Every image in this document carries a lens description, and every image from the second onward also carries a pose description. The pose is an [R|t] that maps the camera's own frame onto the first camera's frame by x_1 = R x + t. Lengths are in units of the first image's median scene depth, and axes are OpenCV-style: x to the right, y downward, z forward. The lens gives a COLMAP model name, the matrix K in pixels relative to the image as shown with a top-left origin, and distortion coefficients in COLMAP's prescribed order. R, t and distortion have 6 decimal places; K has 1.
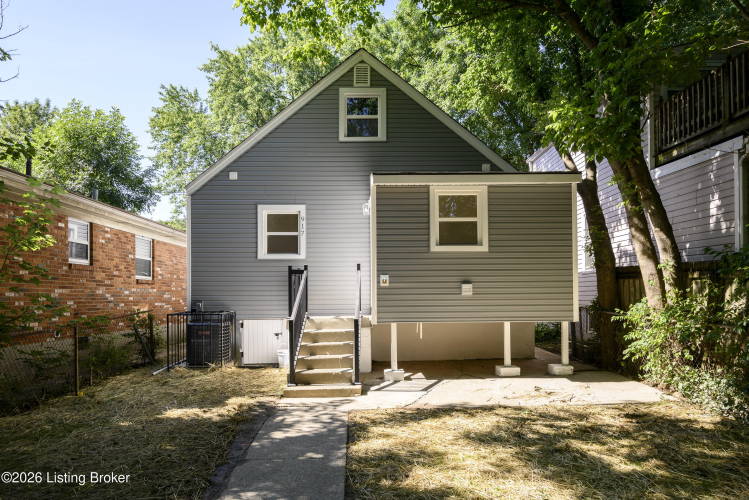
lens RADIAL K [[479.5, 0, 377.4], [0, 479.5, 290.2], [0, 0, 1]] dist [-0.003989, -0.000529]
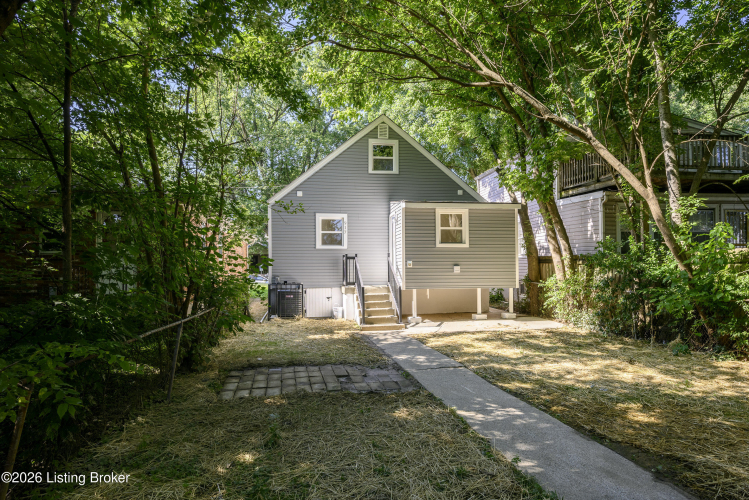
lens RADIAL K [[437.4, 0, 374.1], [0, 437.4, 264.9], [0, 0, 1]] dist [0.001504, 0.000141]
pose [[0.991949, 0.002962, 0.126600, -0.301978], [-0.002454, 0.999988, -0.004169, -0.010094], [-0.126610, 0.003825, 0.991945, -0.510253]]
